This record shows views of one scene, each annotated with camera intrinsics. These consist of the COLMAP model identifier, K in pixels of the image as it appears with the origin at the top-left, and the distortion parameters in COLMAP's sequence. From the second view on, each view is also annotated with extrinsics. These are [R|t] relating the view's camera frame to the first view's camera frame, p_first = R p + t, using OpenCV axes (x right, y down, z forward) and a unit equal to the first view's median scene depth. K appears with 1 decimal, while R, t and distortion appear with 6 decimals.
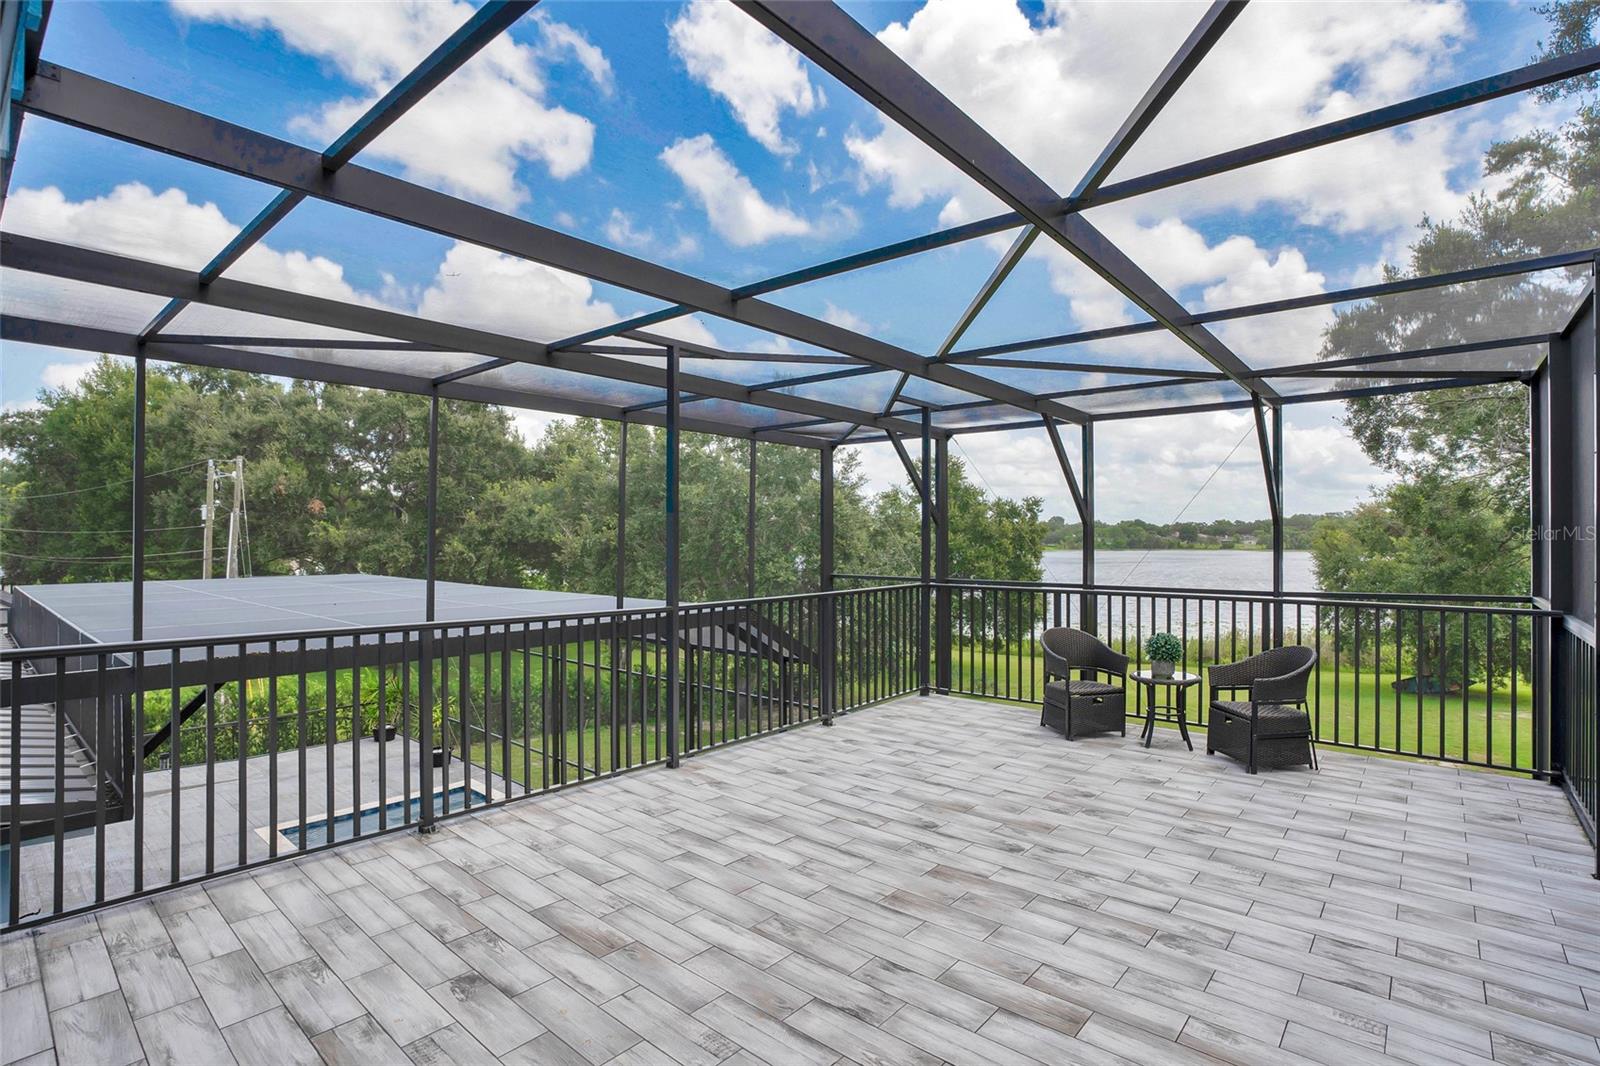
lens RADIAL K [[775.4, 0, 800.0], [0, 775.4, 533.0], [0, 0, 1]] dist [-0.081507, 0.027249]
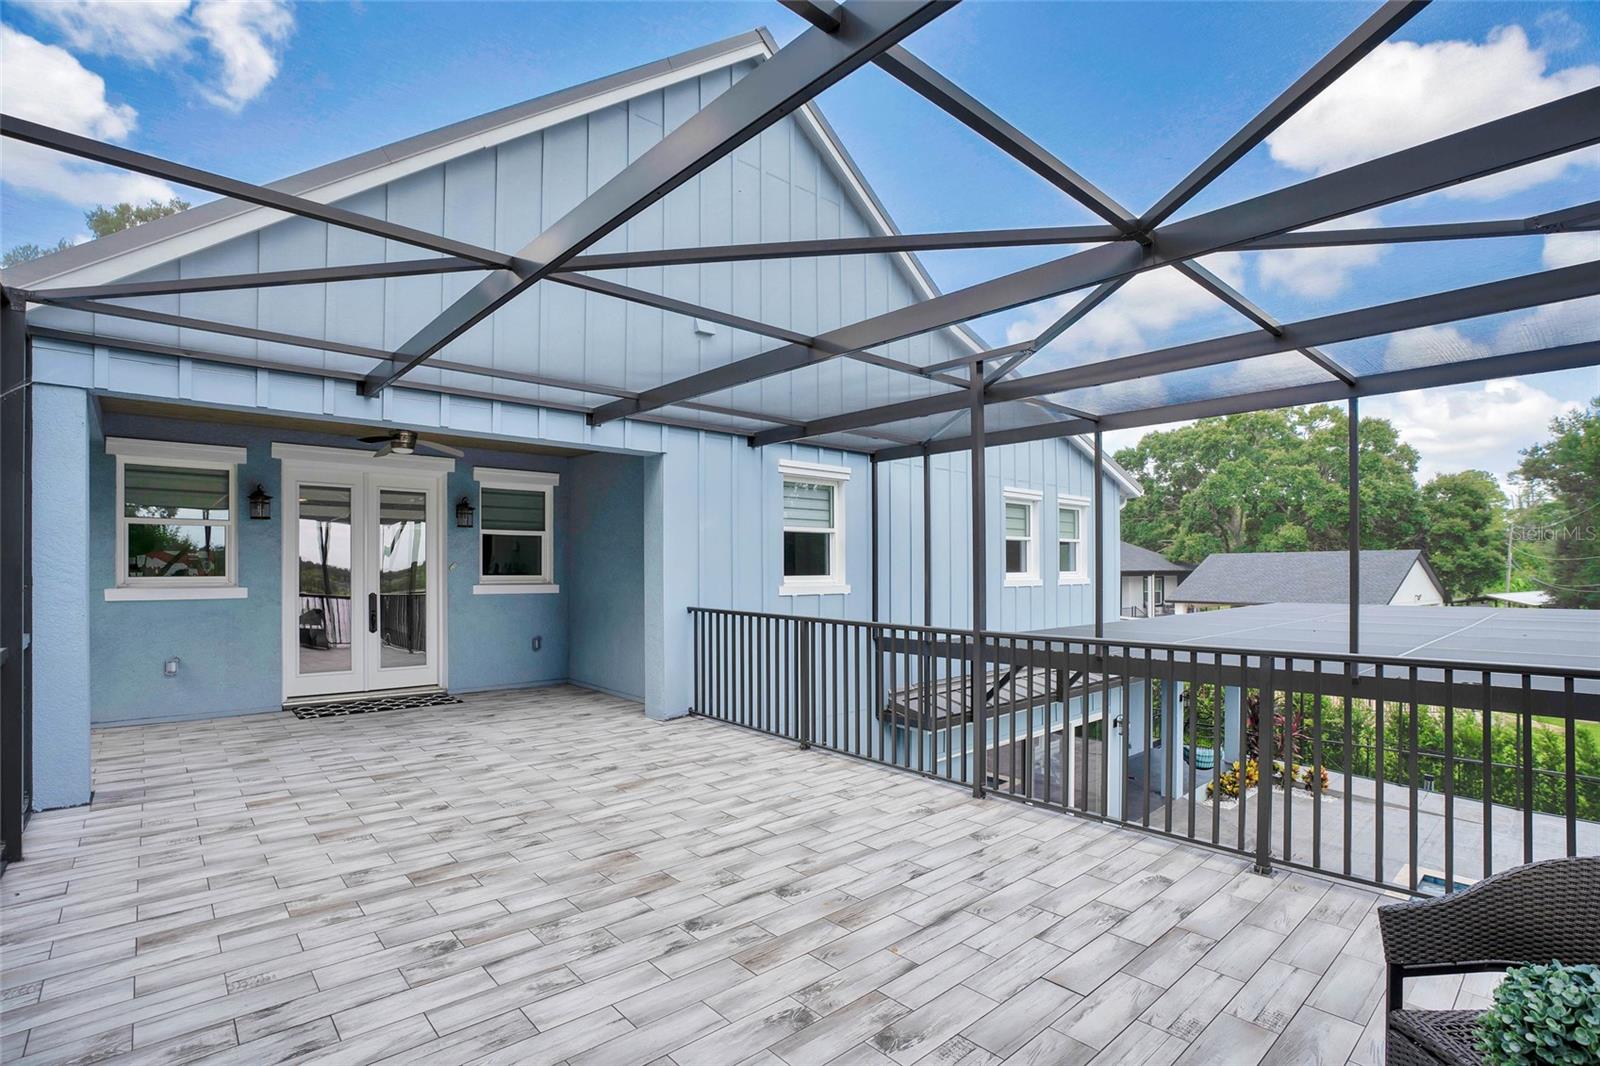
lens RADIAL K [[745.1, 0, 806.0], [0, 745.1, 521.6], [0, 0, 1]] dist [-0.061639, 0.022757]
pose [[-0.124723, -0.058473, -0.990467, 1.124722], [0.013777, 0.998064, -0.060656, 0.012910], [0.992096, -0.021211, -0.123676, 1.252248]]
